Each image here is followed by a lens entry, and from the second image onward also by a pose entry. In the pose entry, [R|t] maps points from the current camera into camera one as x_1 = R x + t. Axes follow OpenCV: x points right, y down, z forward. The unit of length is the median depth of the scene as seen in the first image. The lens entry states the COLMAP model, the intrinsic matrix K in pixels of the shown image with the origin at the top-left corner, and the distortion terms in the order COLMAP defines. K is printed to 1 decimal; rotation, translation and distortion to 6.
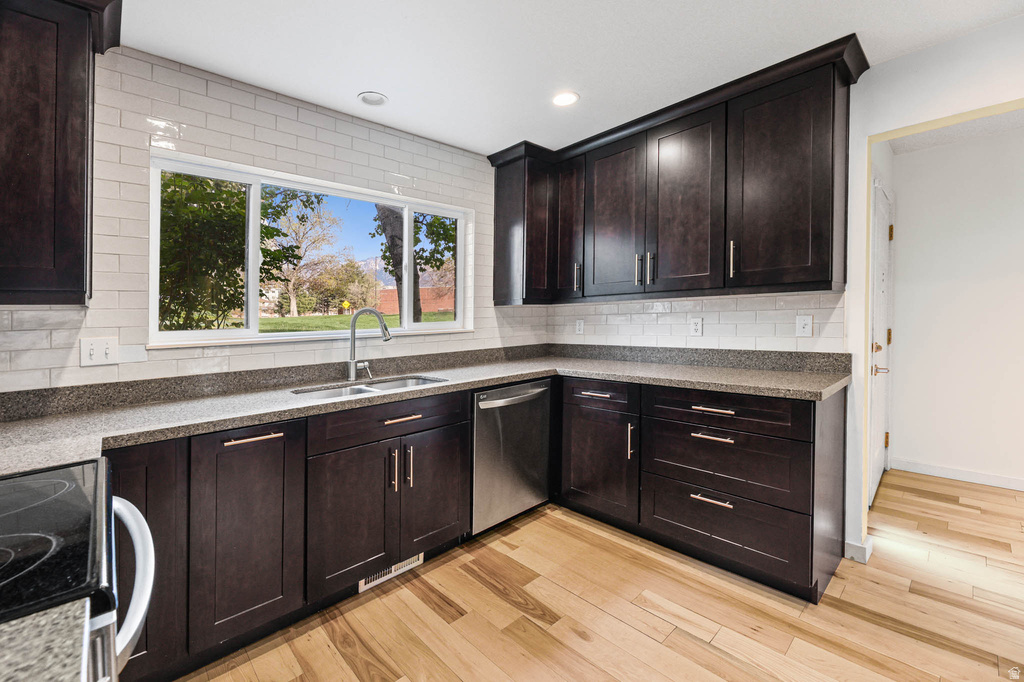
lens RADIAL K [[428.2, 0, 506.6], [0, 428.2, 338.2], [0, 0, 1]] dist [0.001513, -0.001502]
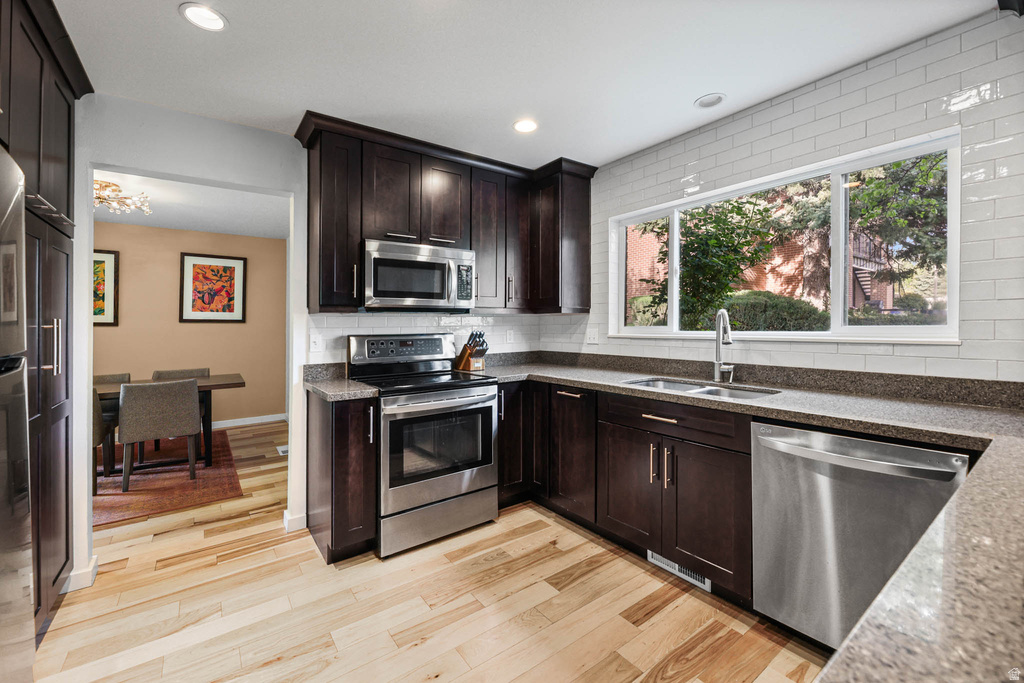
lens RADIAL K [[428.2, 0, 502.9], [0, 428.2, 323.0], [0, 0, 1]] dist [0.001513, -0.001502]
pose [[-0.125312, 0.023614, -0.991836, 0.822241], [-0.036781, 0.998919, 0.028430, -0.057929], [0.991435, 0.040043, -0.124308, 0.727765]]
